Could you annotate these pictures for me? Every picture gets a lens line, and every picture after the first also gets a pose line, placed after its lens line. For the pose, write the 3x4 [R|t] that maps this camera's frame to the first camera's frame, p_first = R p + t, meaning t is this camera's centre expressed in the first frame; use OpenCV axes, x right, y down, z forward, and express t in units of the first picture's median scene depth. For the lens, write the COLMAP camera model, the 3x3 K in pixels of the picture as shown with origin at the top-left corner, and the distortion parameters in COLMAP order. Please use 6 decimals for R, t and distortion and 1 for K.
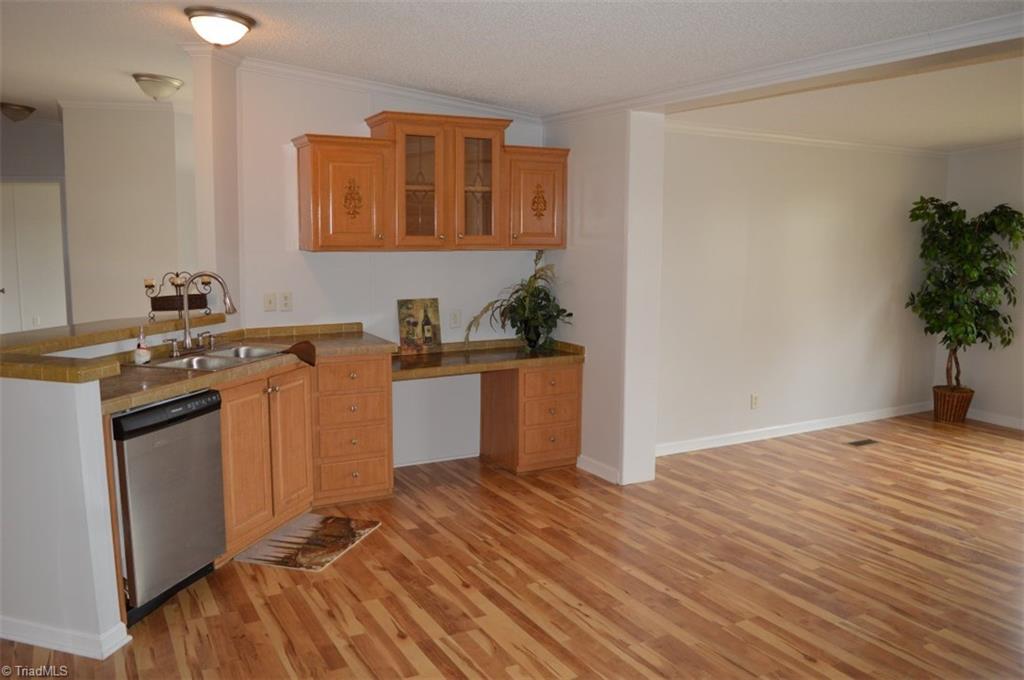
lens RADIAL K [[818.7, 0, 512.0], [0, 818.7, 340.0], [0, 0, 1]] dist [-0.094473, 0.021795]
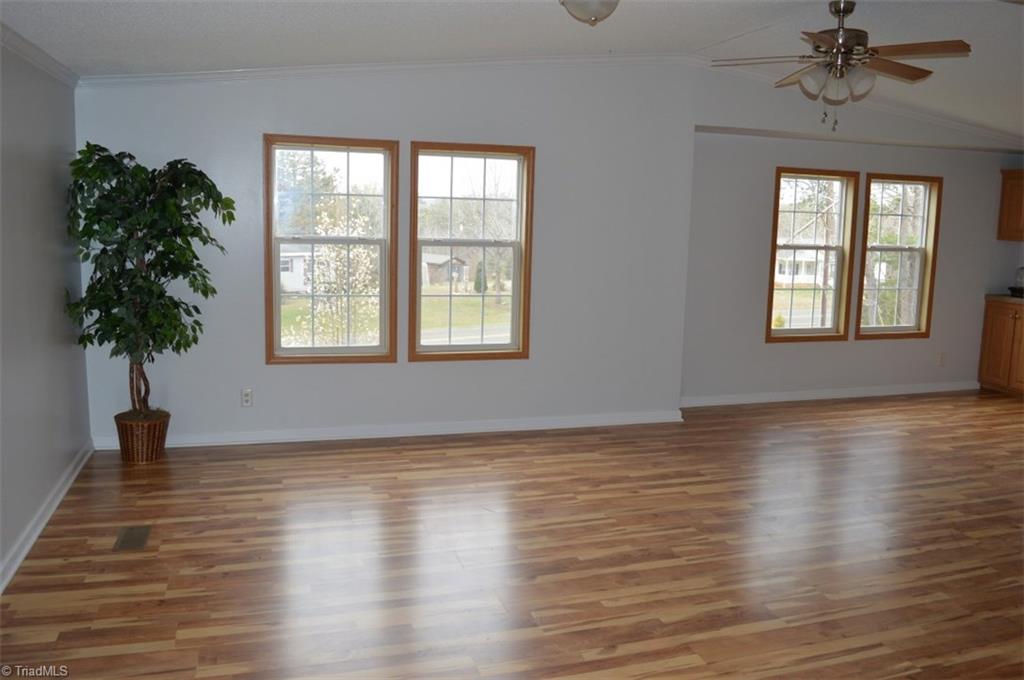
lens RADIAL K [[818.7, 0, 512.0], [0, 818.7, 340.0], [0, 0, 1]] dist [-0.094473, 0.021795]
pose [[0.195466, -0.151819, 0.968888, -0.096539], [0.106307, 0.985404, 0.132961, -0.086958], [-0.974932, 0.077010, 0.208752, 0.671811]]
